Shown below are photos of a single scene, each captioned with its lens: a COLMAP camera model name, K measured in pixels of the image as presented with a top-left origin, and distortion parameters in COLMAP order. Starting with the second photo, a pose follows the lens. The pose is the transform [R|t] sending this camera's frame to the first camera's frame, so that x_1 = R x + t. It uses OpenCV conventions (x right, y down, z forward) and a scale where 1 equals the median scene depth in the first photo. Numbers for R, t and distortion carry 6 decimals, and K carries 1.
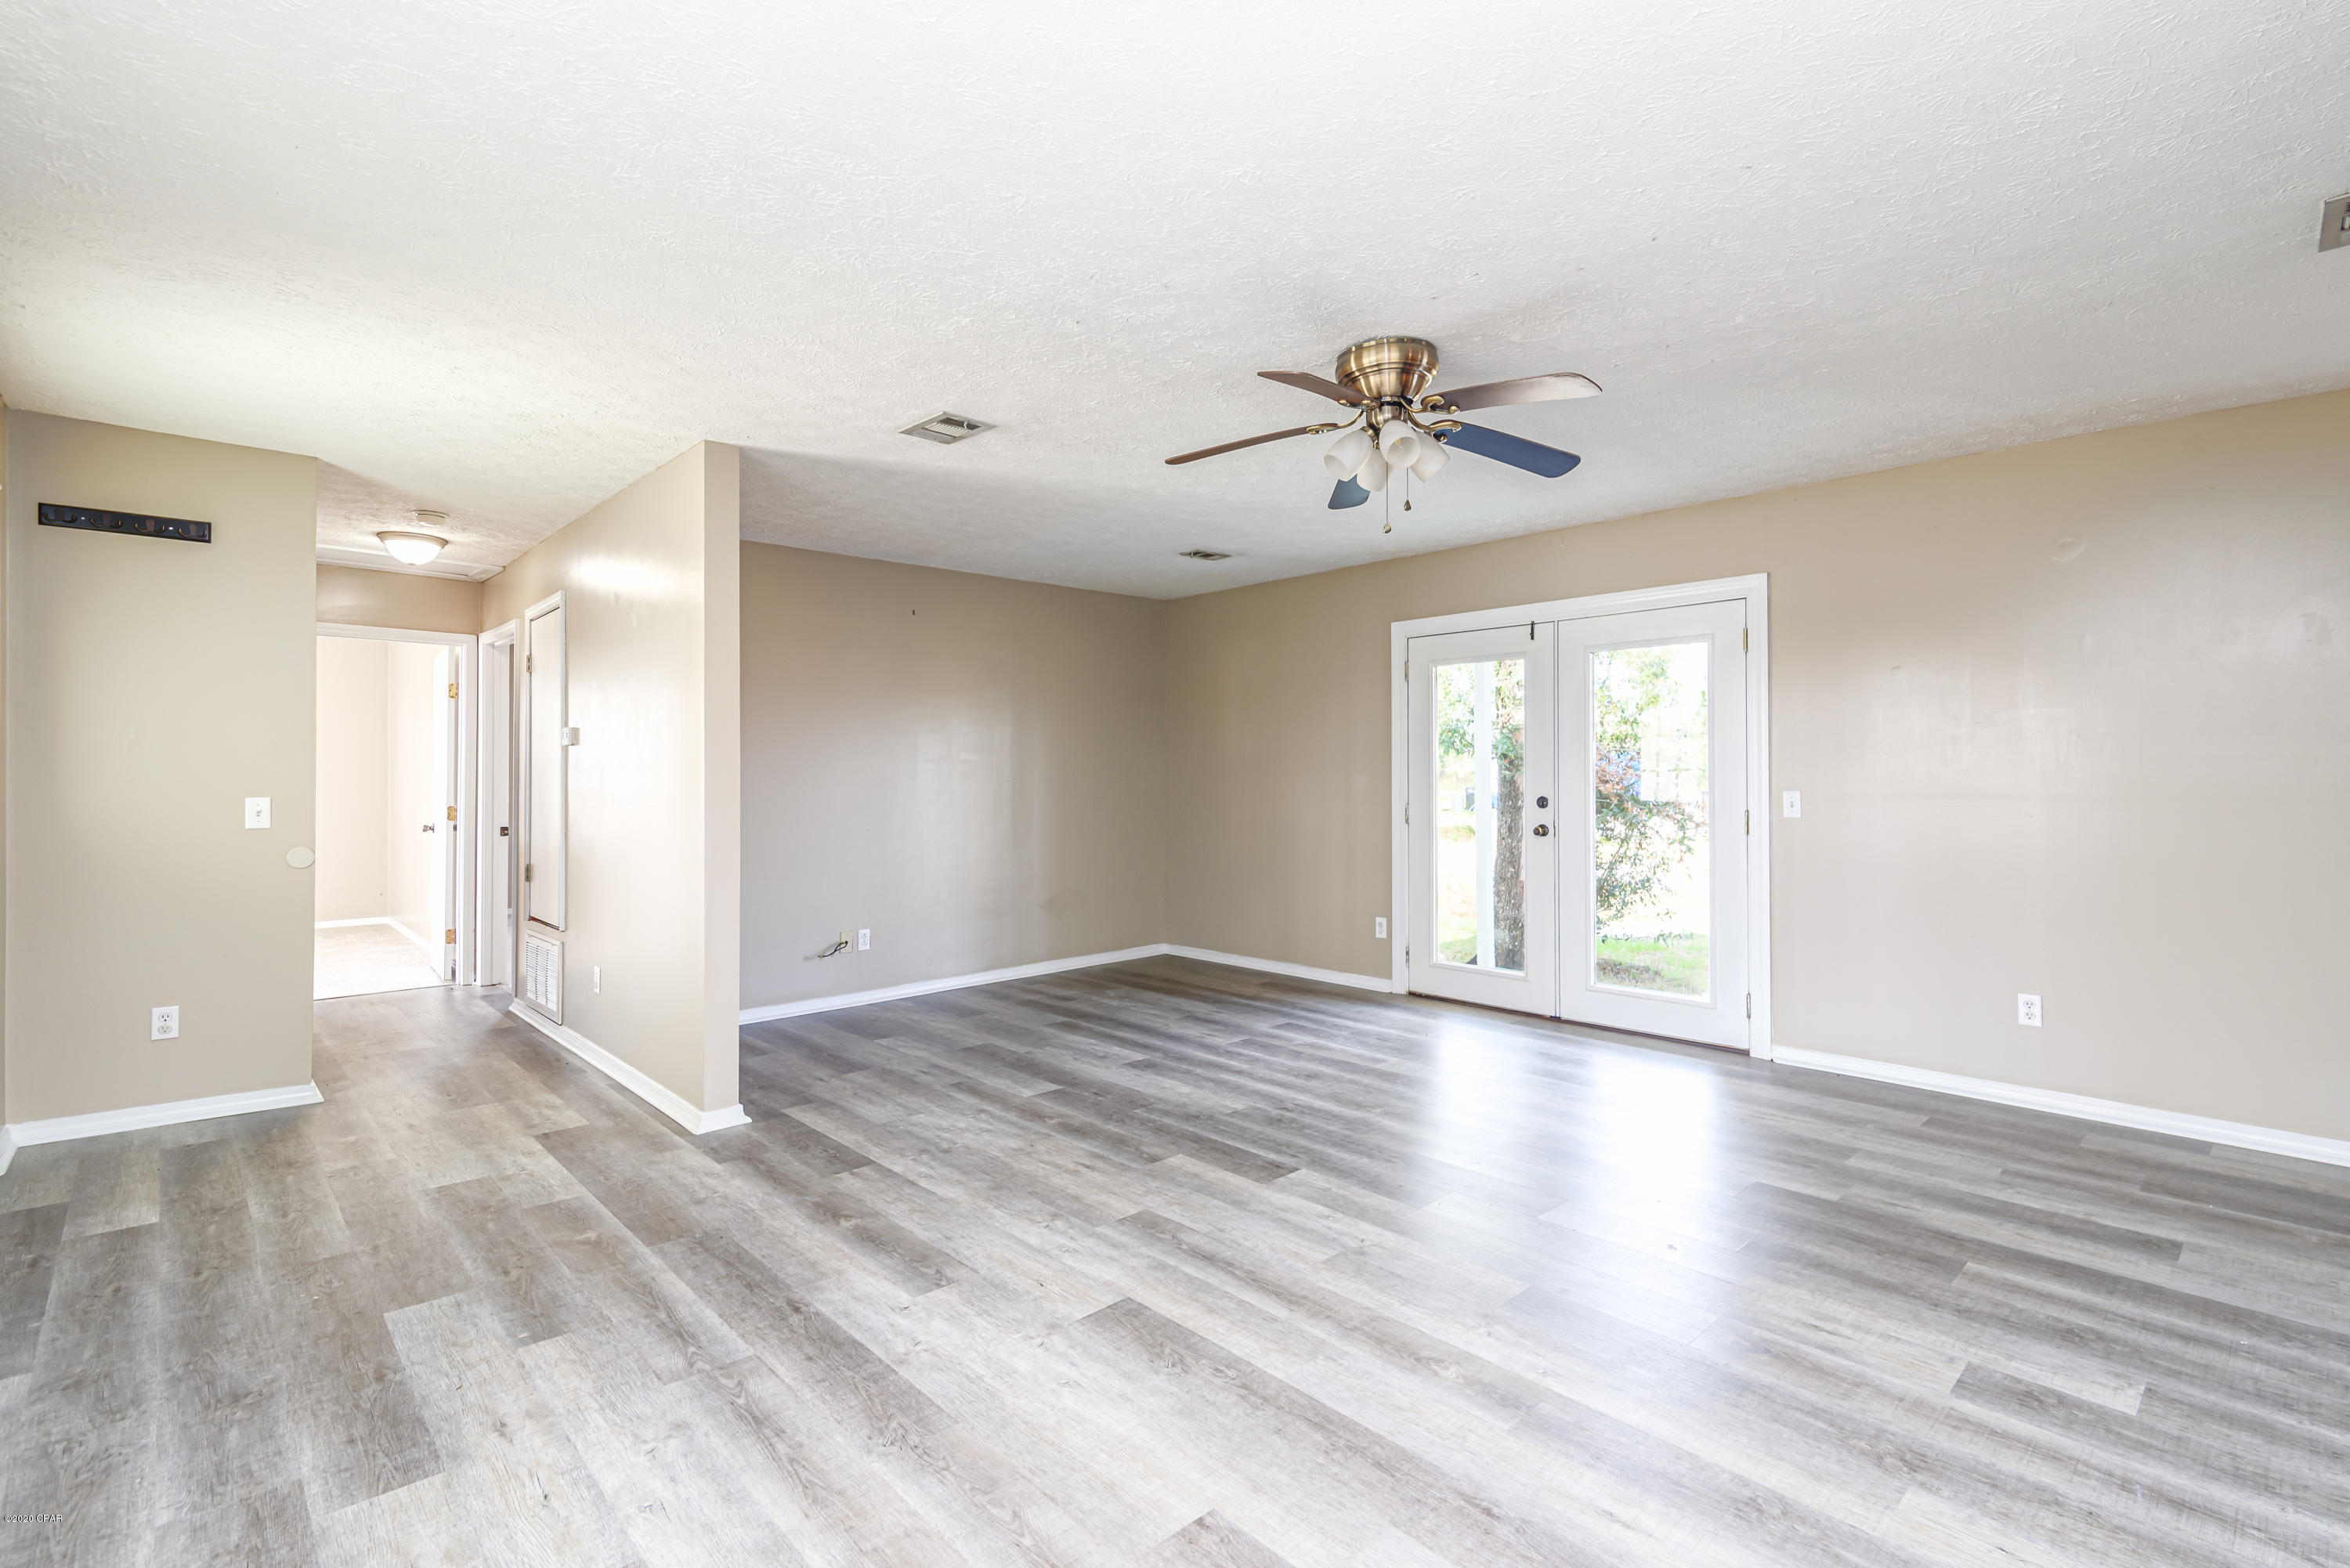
lens RADIAL K [[1078.4, 0, 1200.0], [0, 1078.4, 776.5], [0, 0, 1]] dist [0.015992, -0.001290]
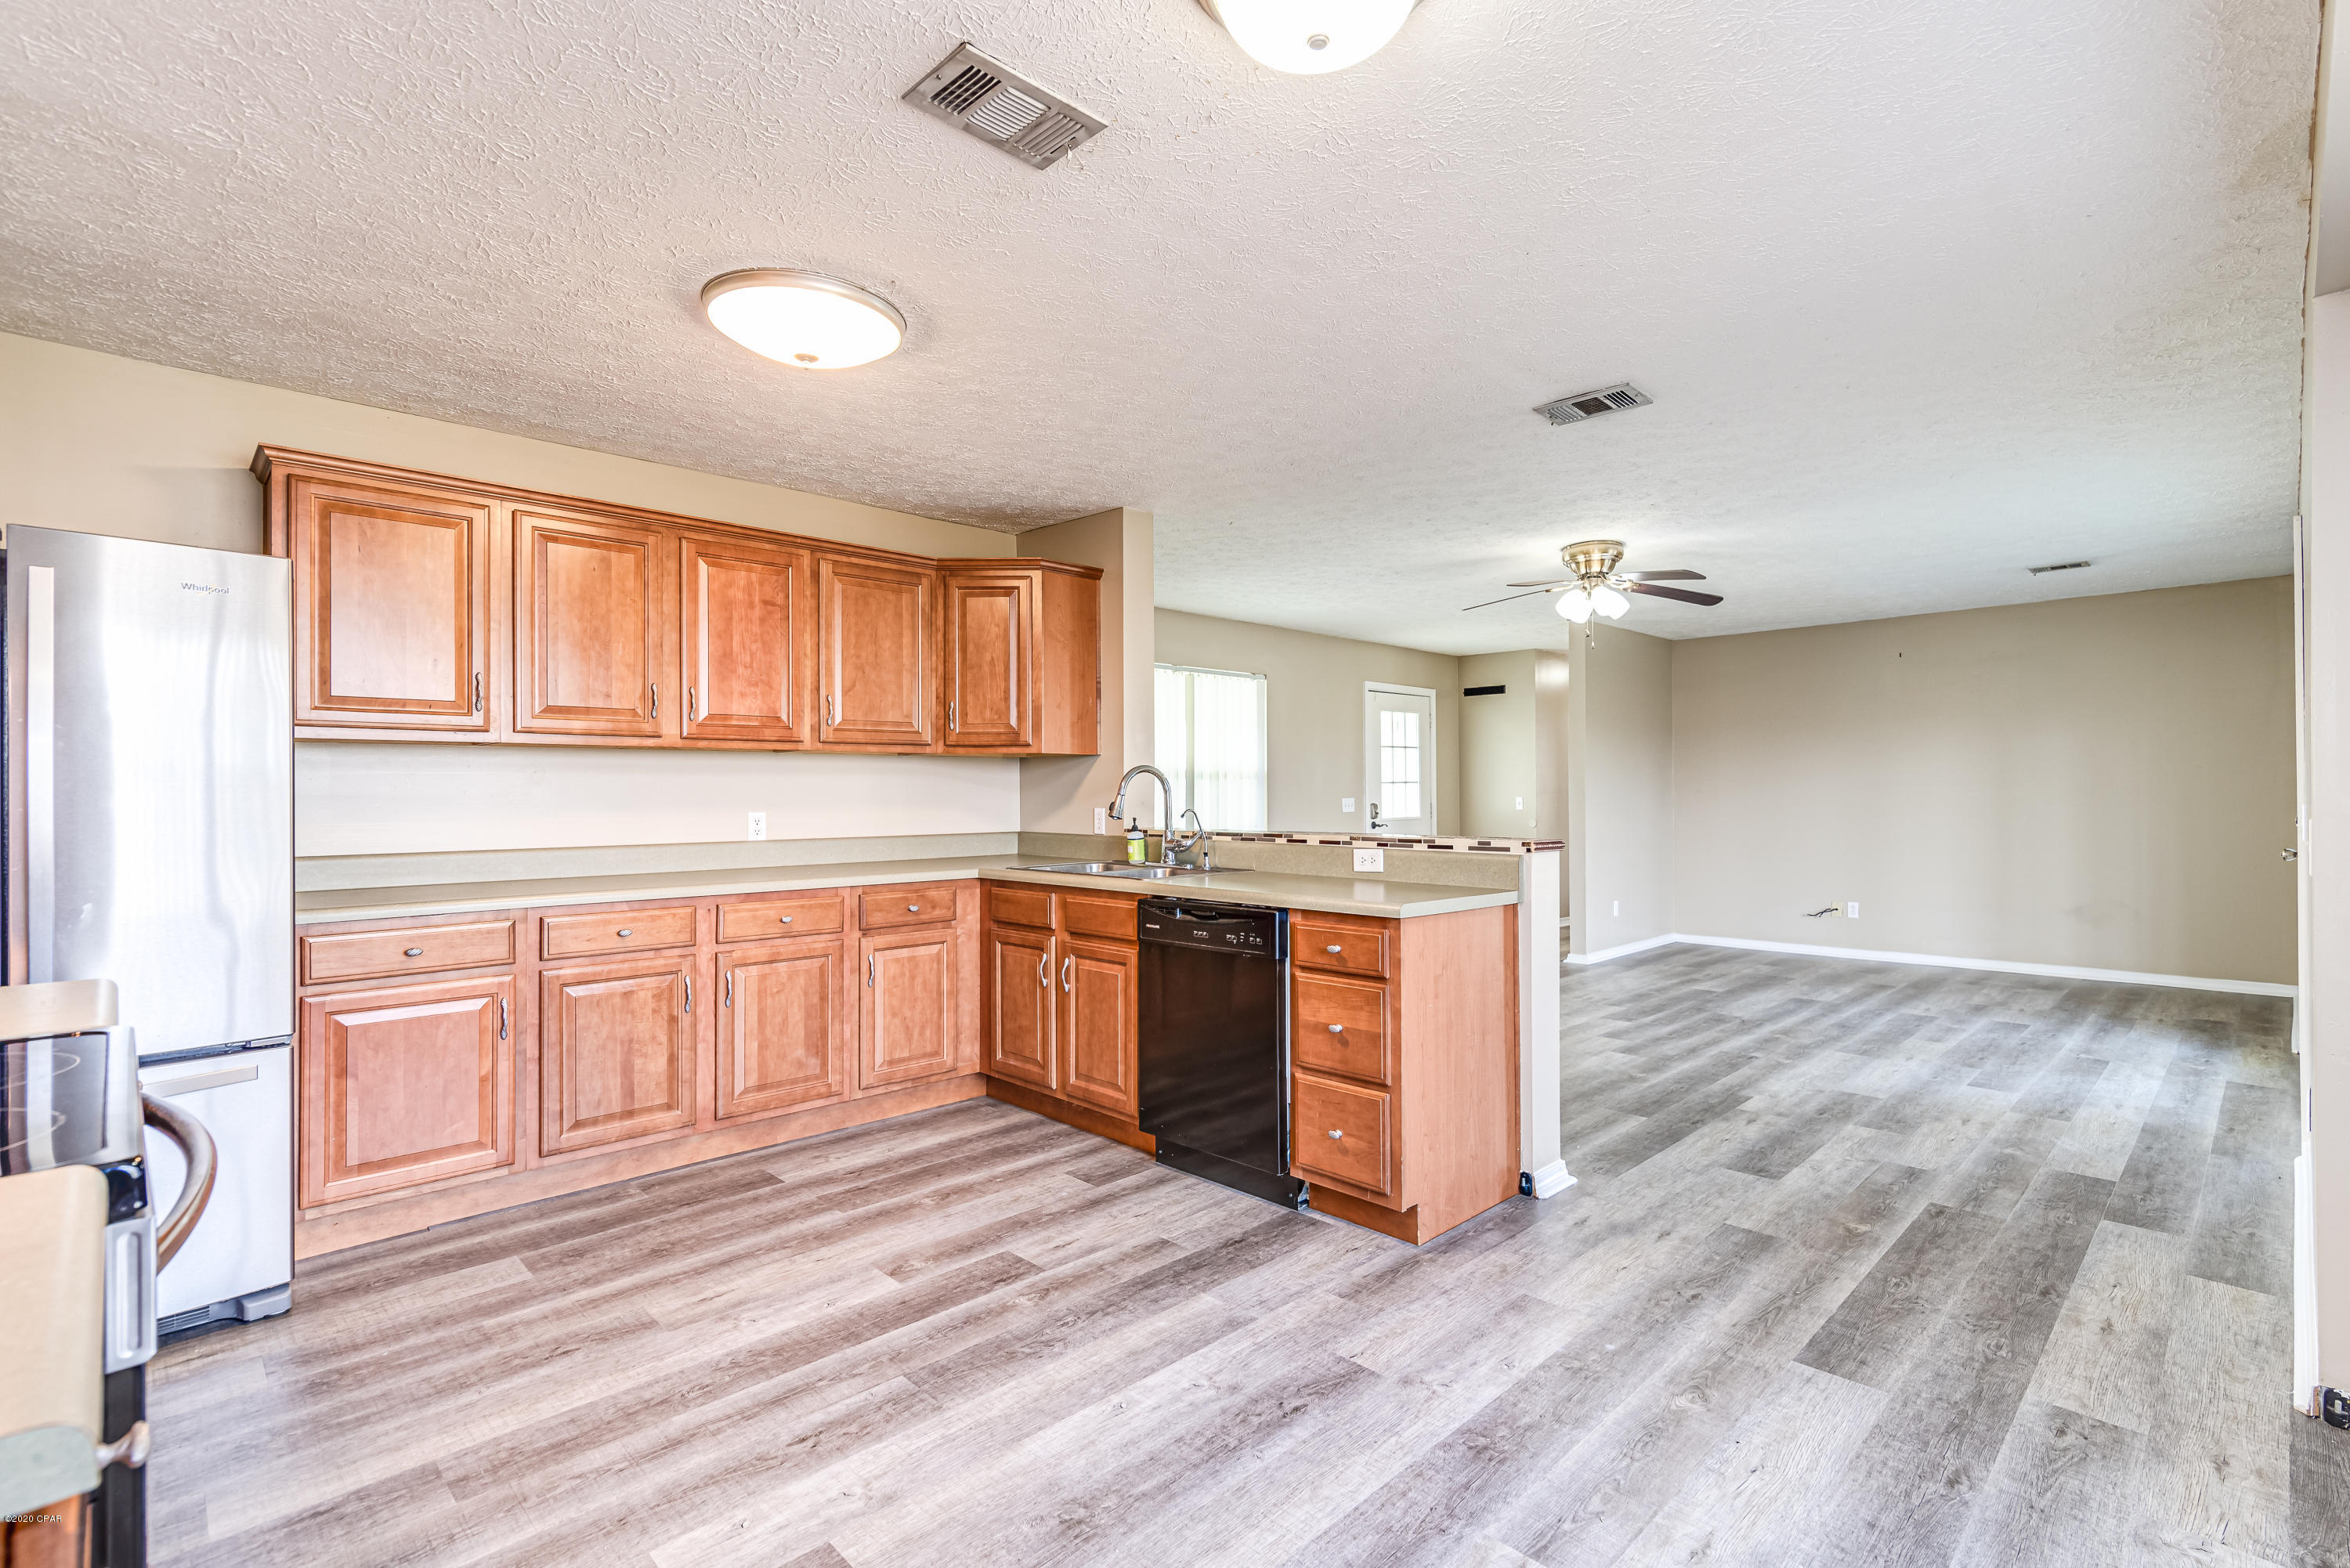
lens RADIAL K [[1073.3, 0, 1201.9], [0, 1073.3, 781.0], [0, 0, 1]] dist [0.013182, -0.000609]
pose [[0.020722, -0.007713, -0.999756, 1.590736], [0.004322, 0.999962, -0.007625, -0.000474], [0.999776, -0.004163, 0.020755, 0.274062]]
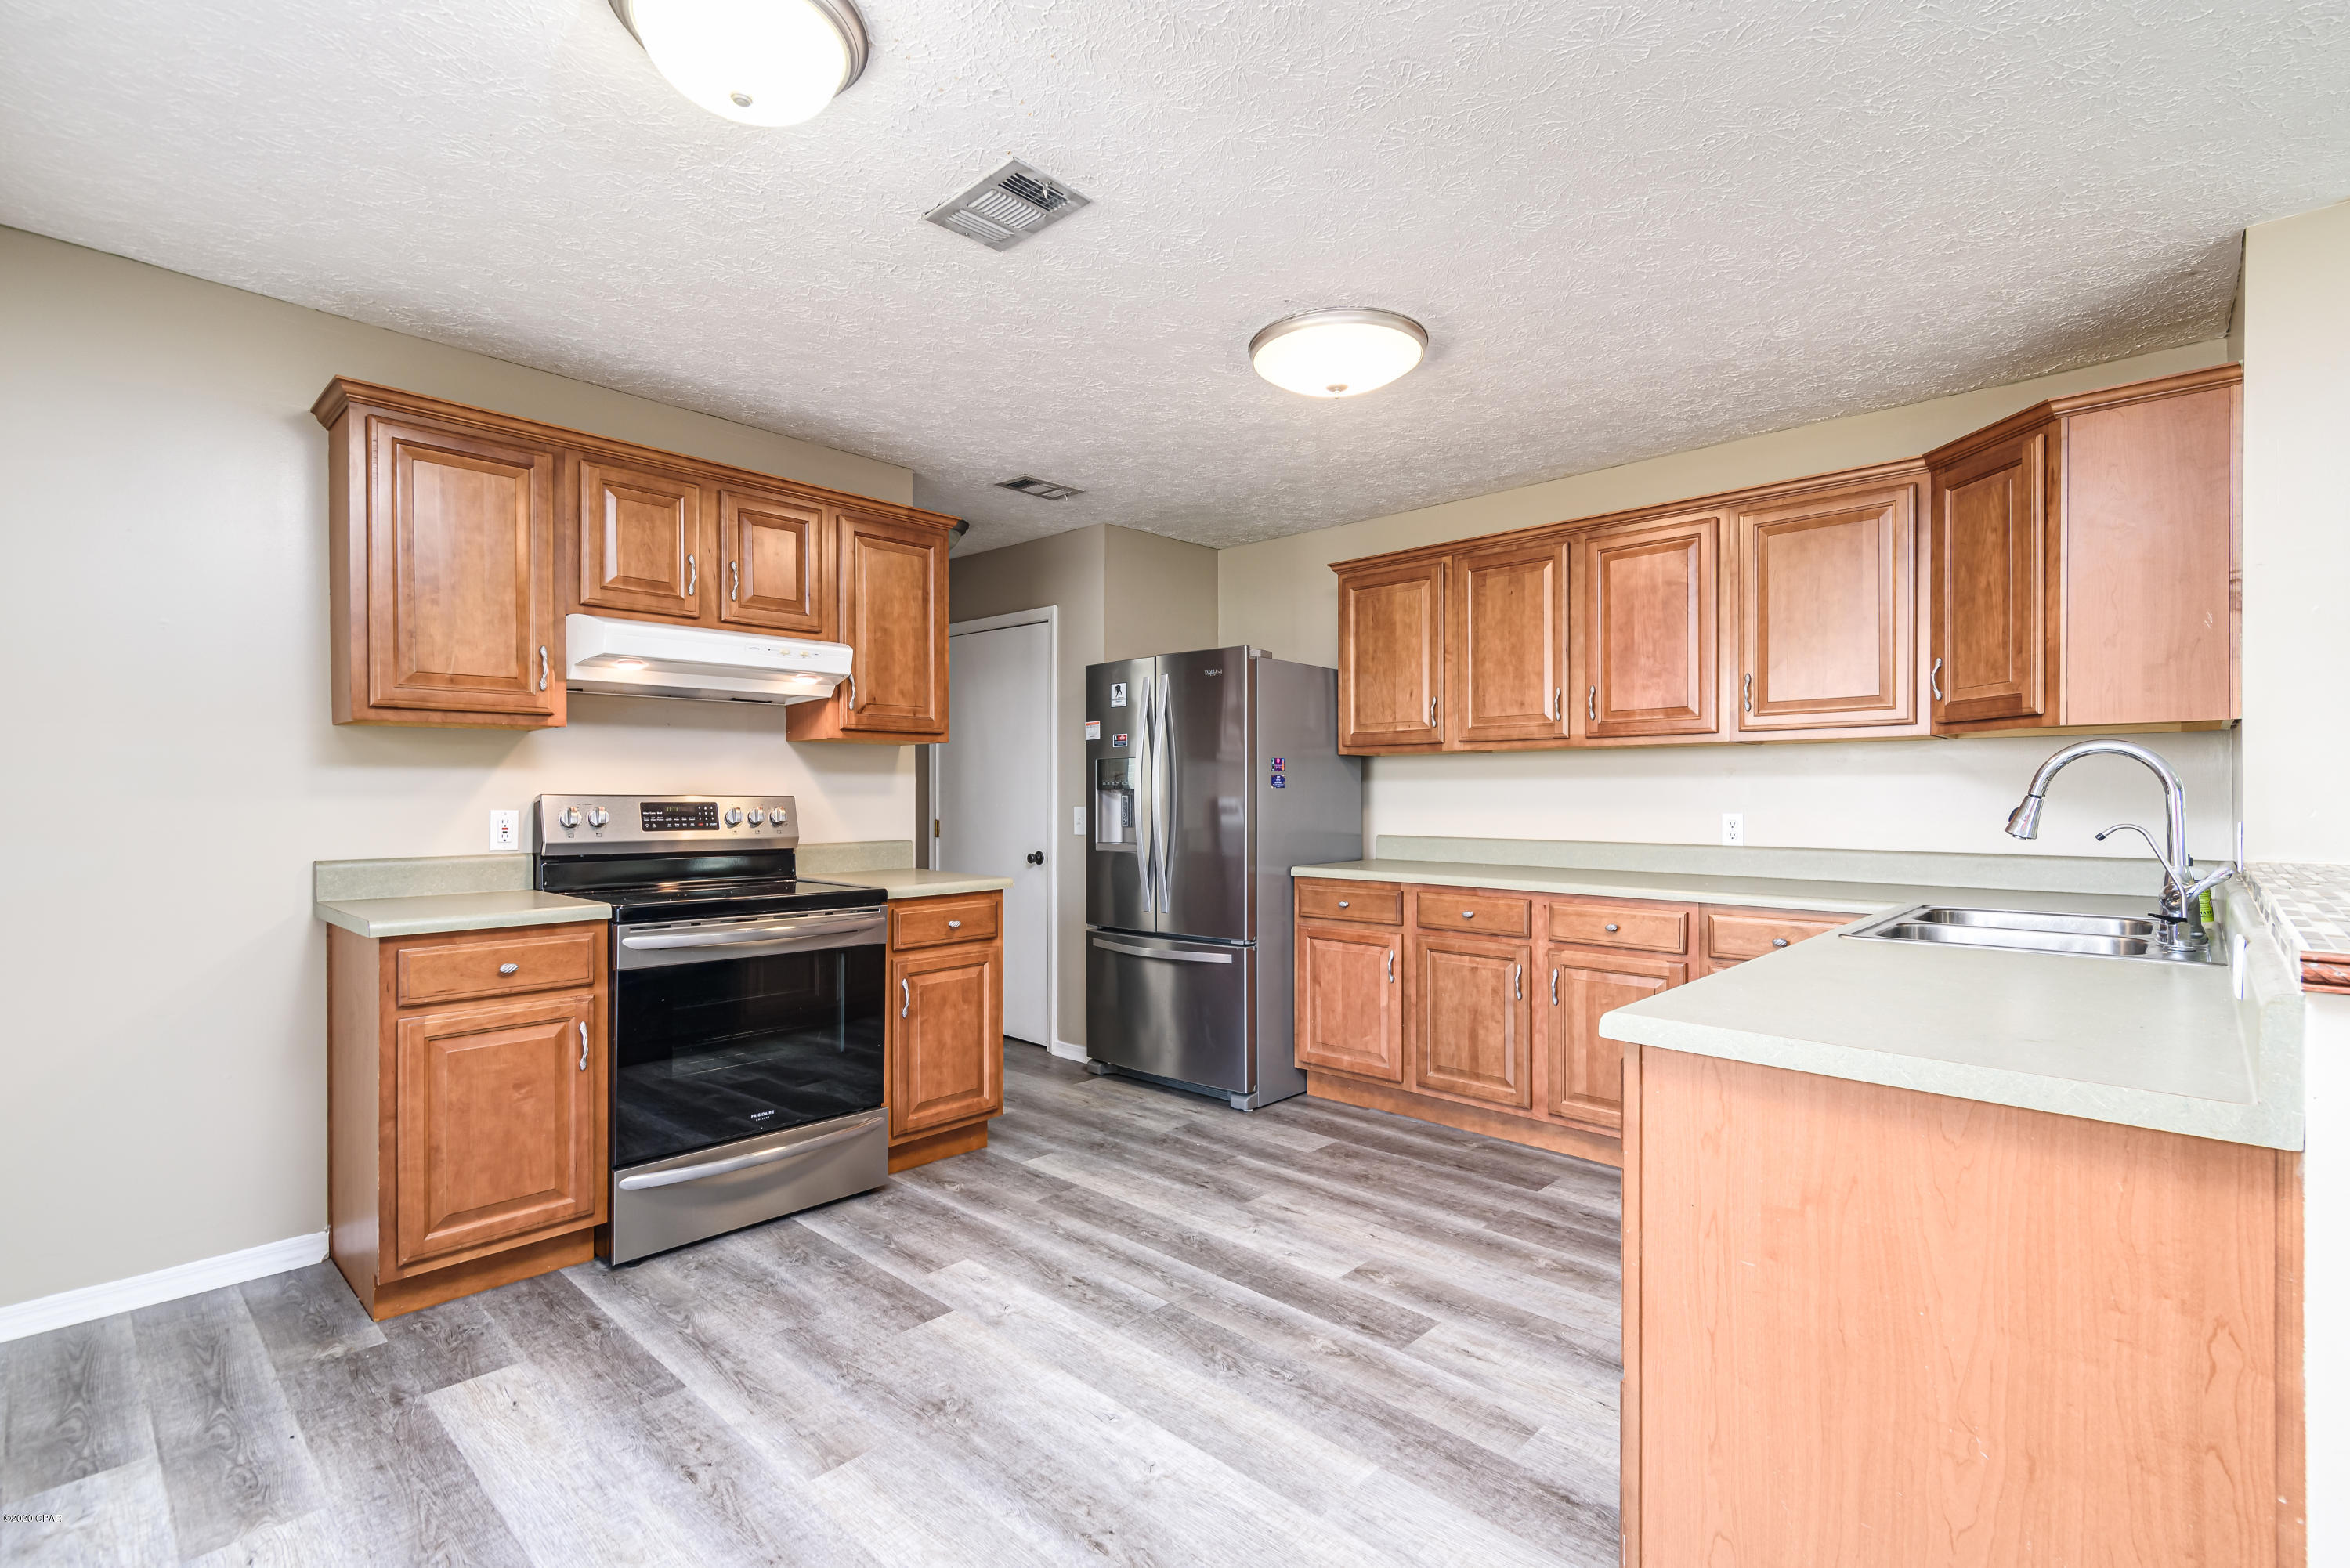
lens RADIAL K [[1066.9, 0, 1196.9], [0, 1066.9, 797.9], [0, 0, 1]] dist [0.013894, -0.000842]
pose [[-0.997770, 0.001618, -0.066733, 1.007571], [0.001475, 0.999997, 0.002184, 0.004083], [0.066736, 0.002081, -0.997769, 0.798710]]
